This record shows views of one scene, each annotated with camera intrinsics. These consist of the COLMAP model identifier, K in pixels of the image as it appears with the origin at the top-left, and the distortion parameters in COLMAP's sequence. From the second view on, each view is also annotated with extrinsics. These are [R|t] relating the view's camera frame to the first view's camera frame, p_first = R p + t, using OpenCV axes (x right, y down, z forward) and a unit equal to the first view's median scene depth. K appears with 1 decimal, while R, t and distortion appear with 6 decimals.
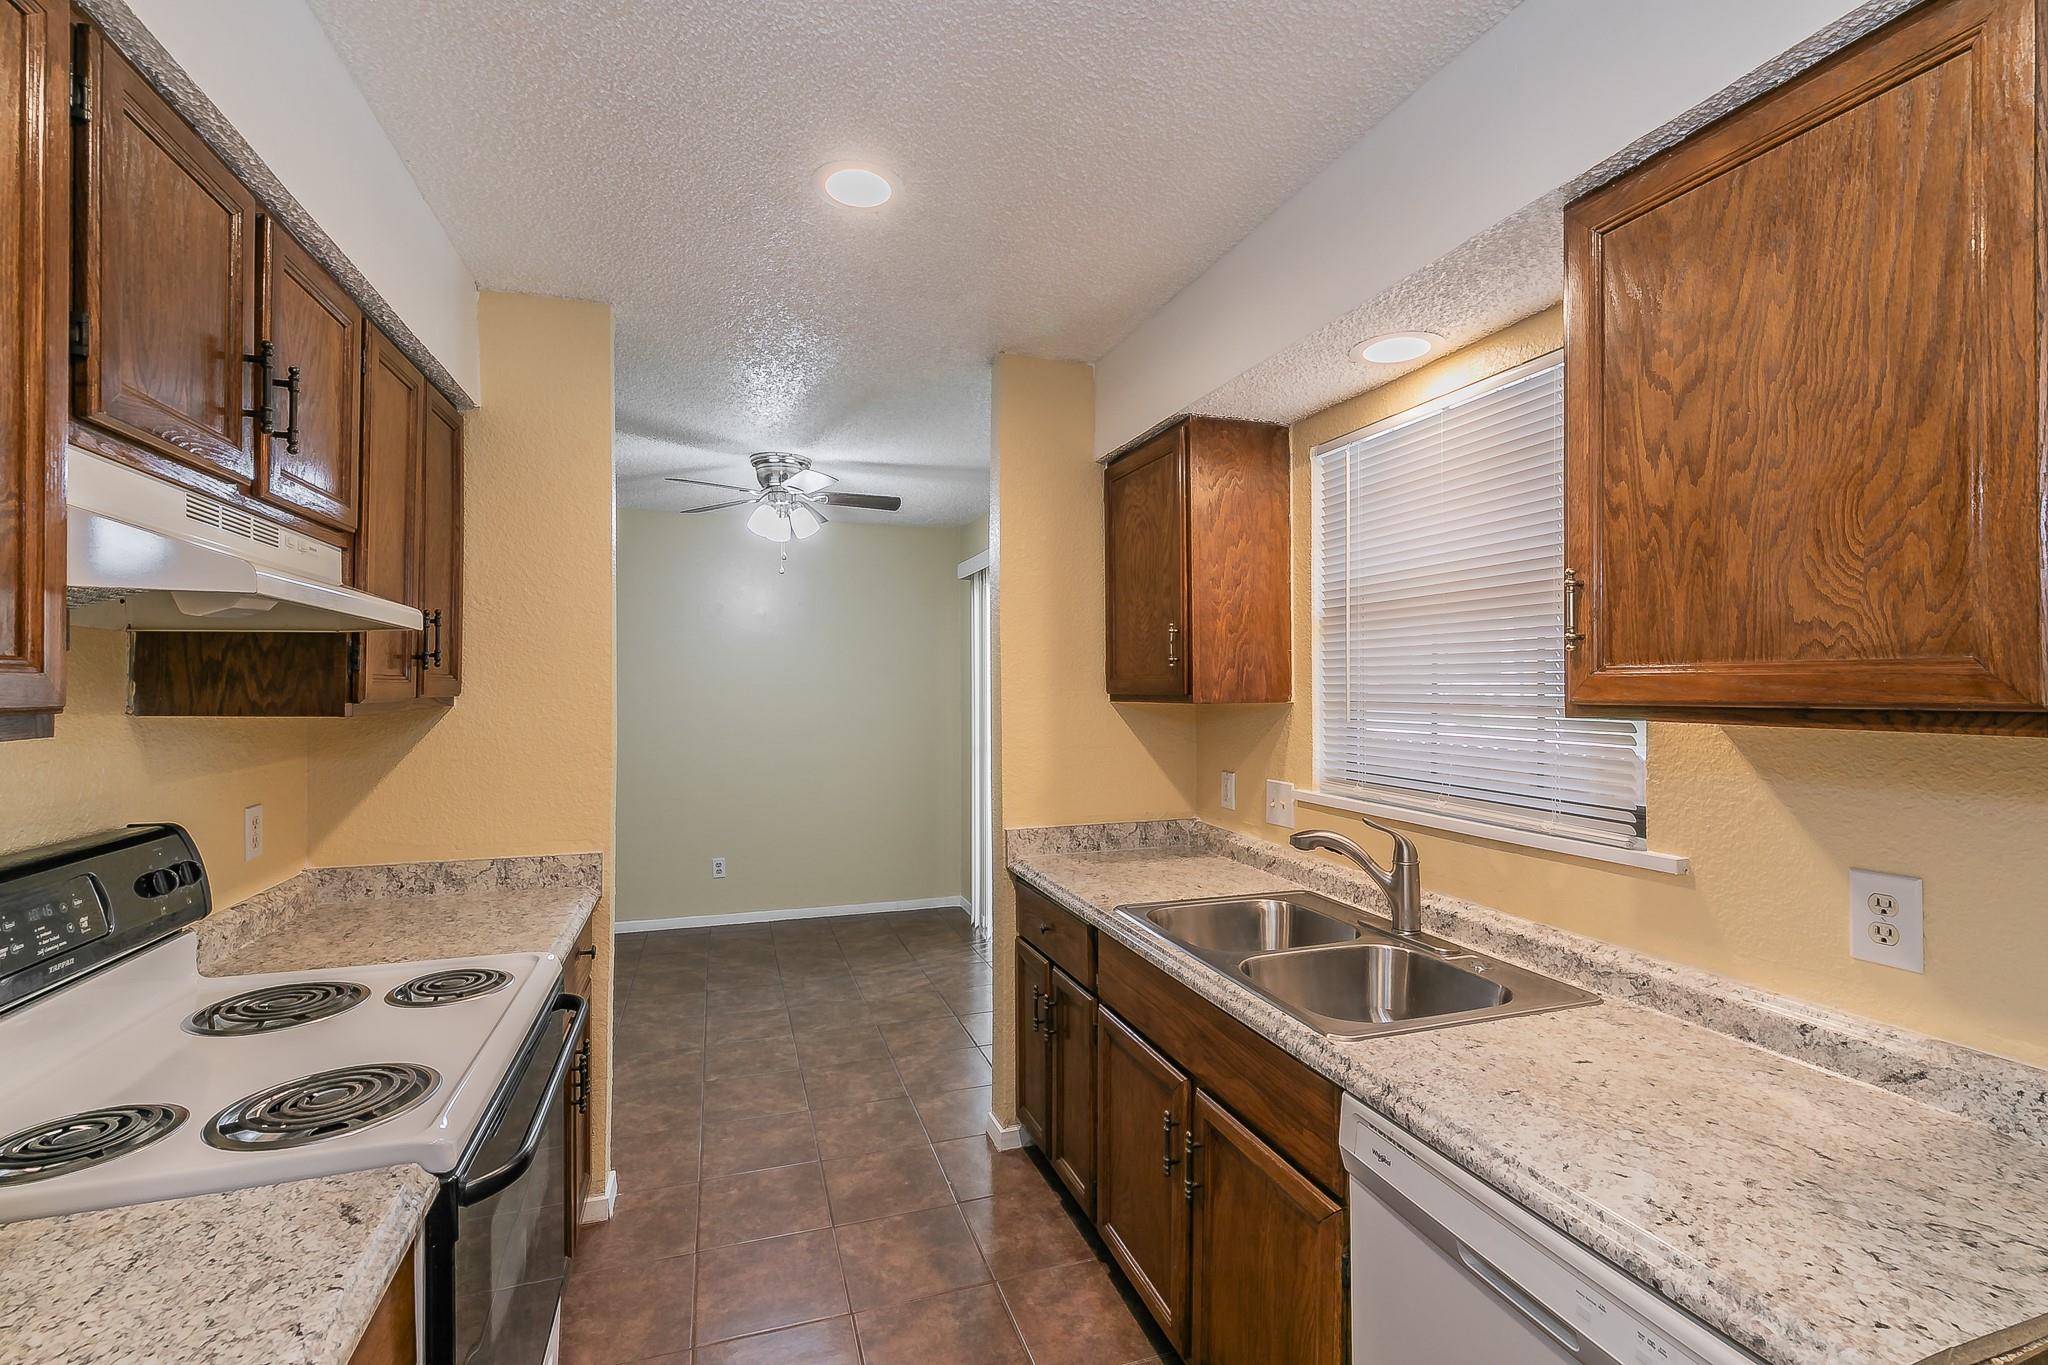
lens RADIAL K [[893.9, 0, 1016.1], [0, 893.9, 685.6], [0, 0, 1]] dist [0.009881, -0.000091]
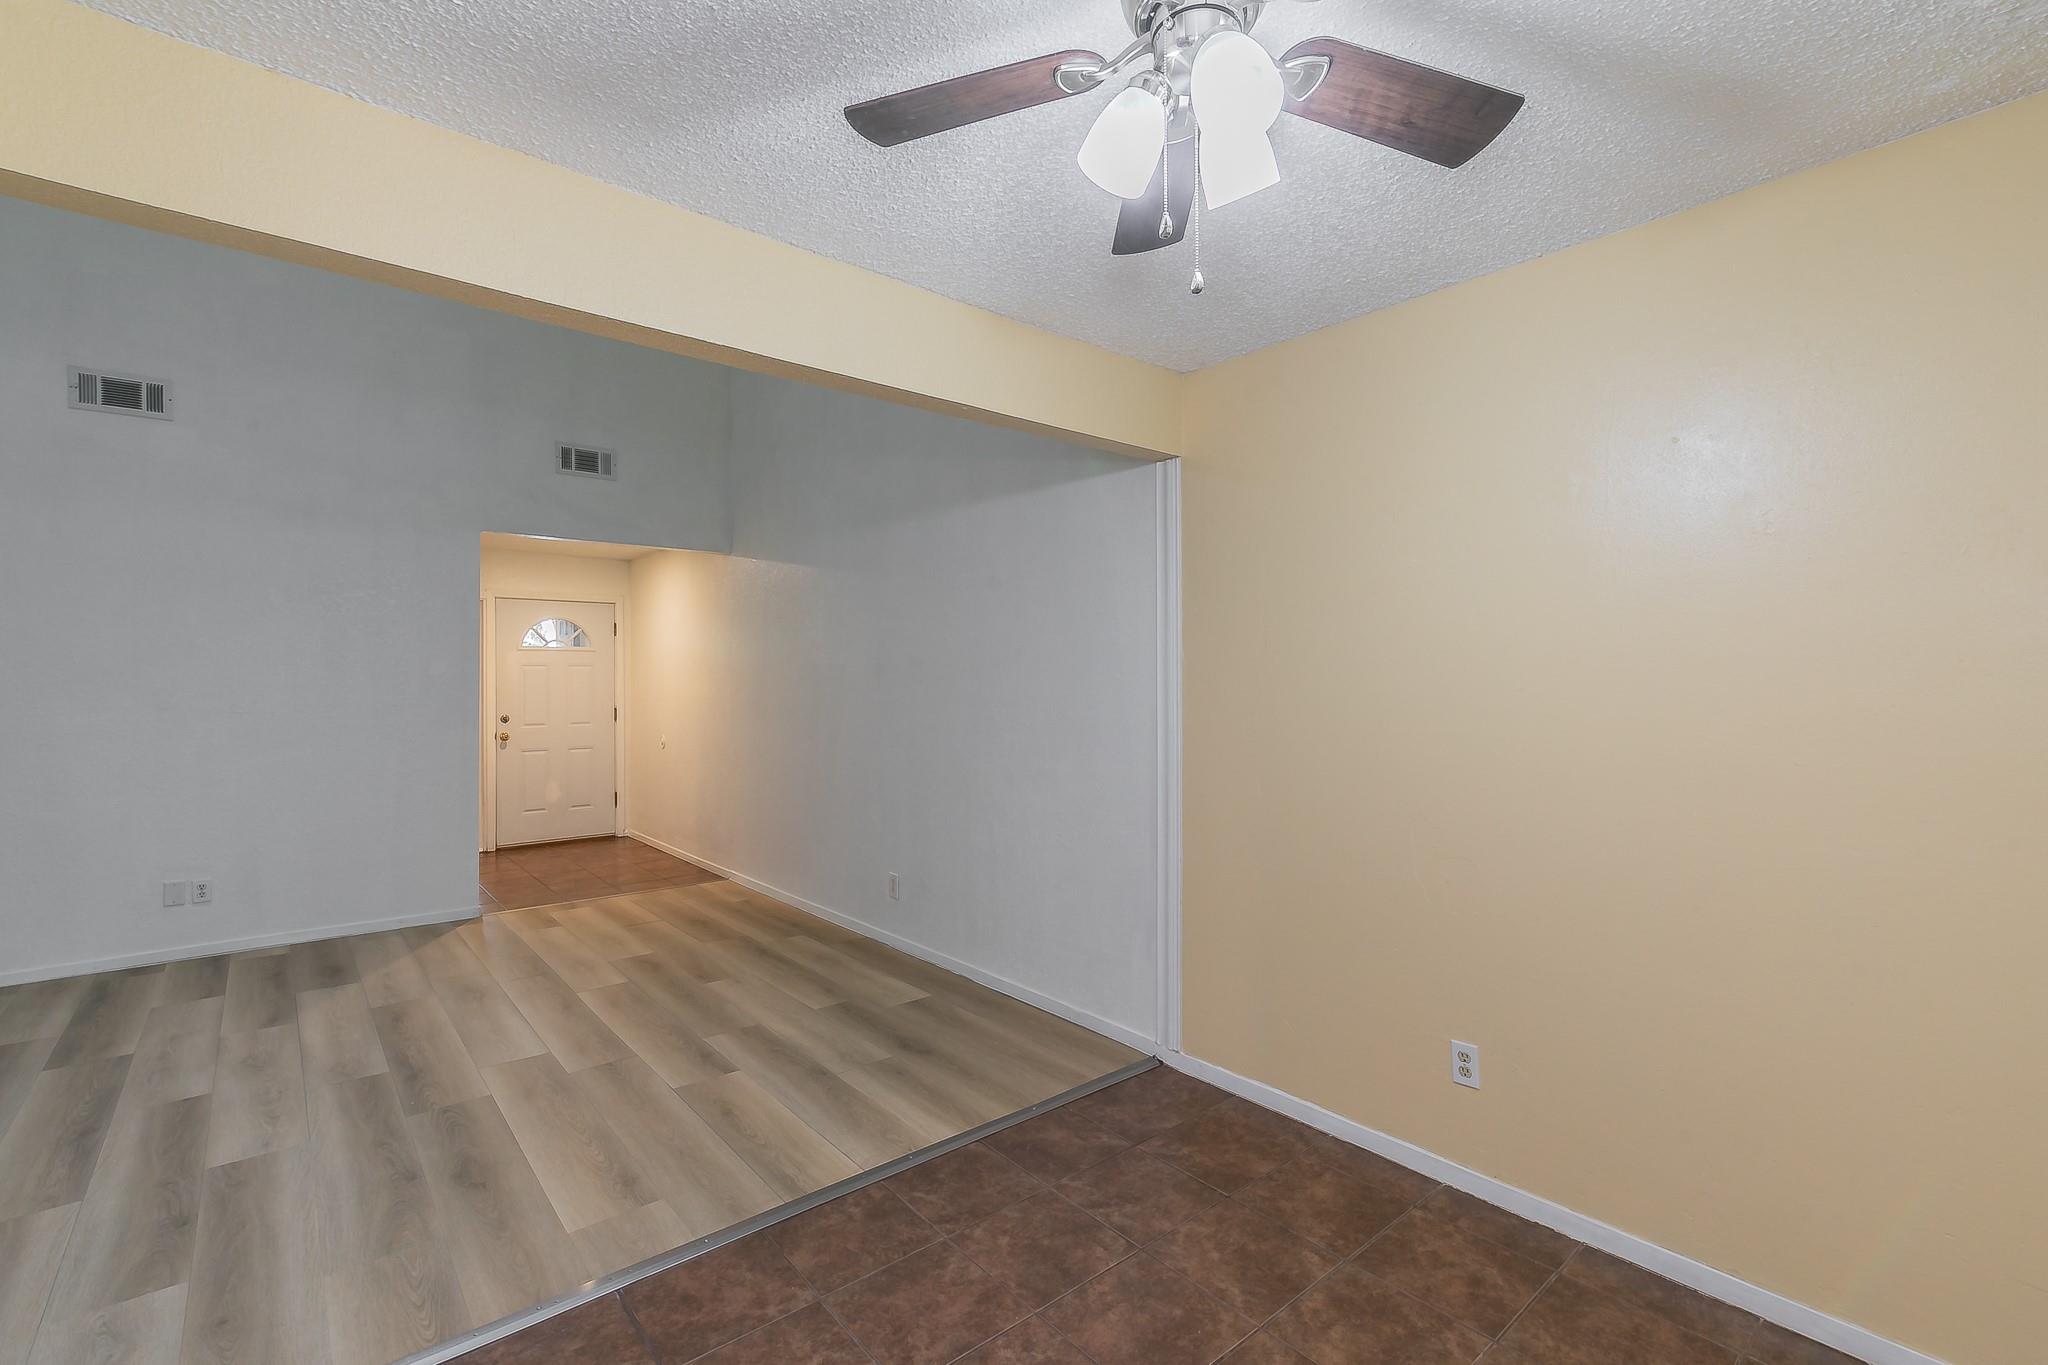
lens RADIAL K [[886.3, 0, 1020.0], [0, 886.3, 683.7], [0, 0, 1]] dist [-0.003093, -0.000109]
pose [[0.367572, 0.007616, -0.929964, -0.000328], [0.001516, 0.999960, 0.008788, 0.016537], [0.929994, -0.004640, 0.367546, 1.381632]]
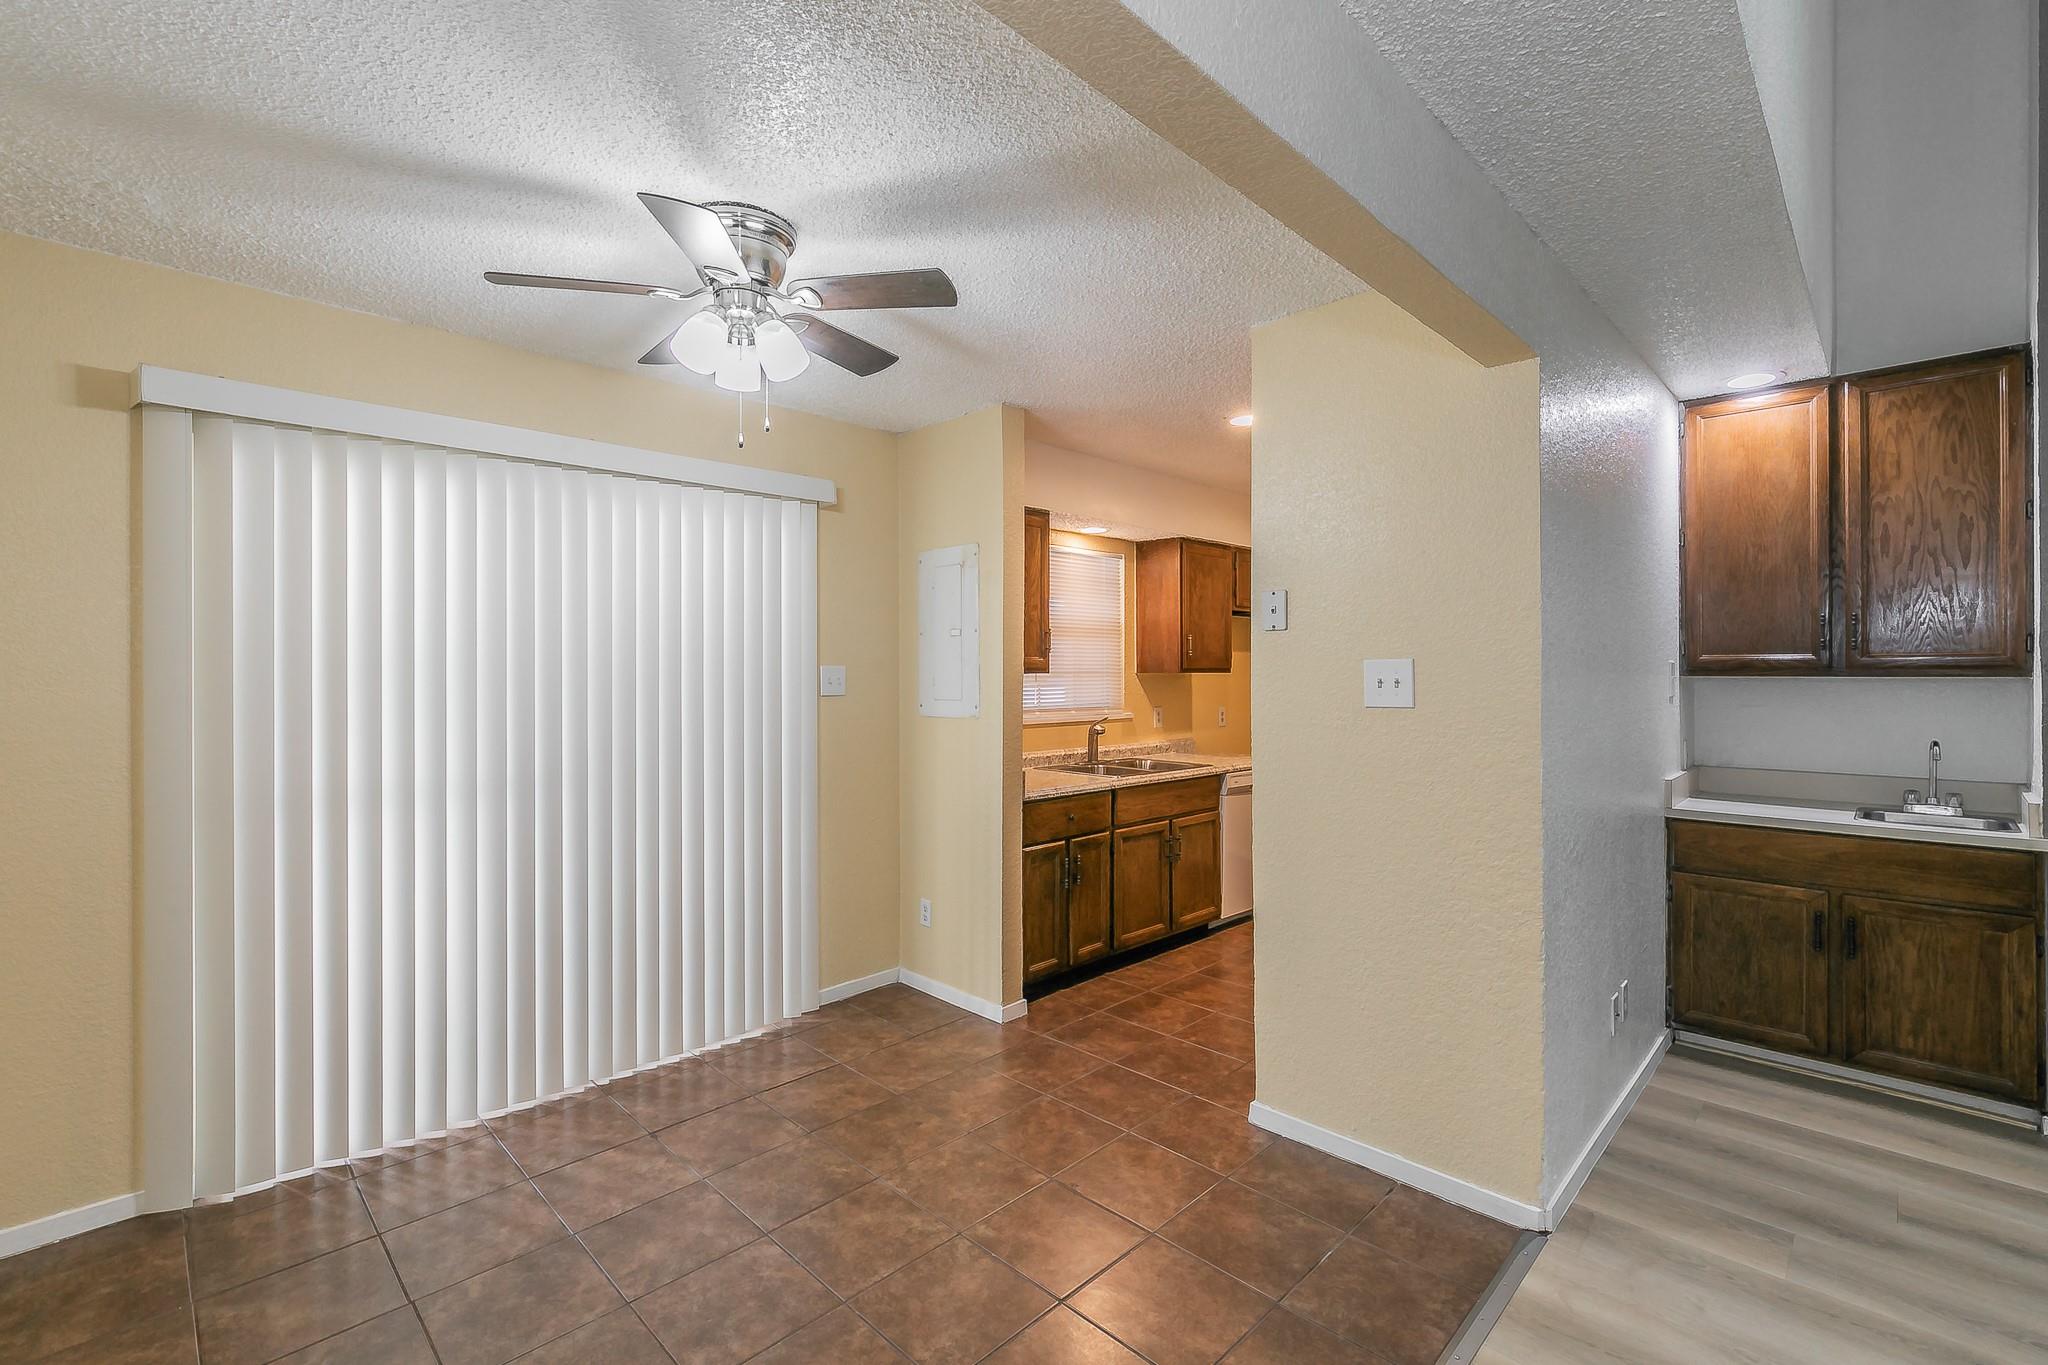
lens RADIAL K [[896.1, 0, 1009.7], [0, 896.1, 669.5], [0, 0, 1]] dist [-0.000006, 0.000458]
pose [[-0.441677, 0.002783, 0.897170, -1.357390], [0.002948, 0.999994, -0.001650, 0.011593], [-0.897169, 0.001916, -0.441682, 1.820861]]
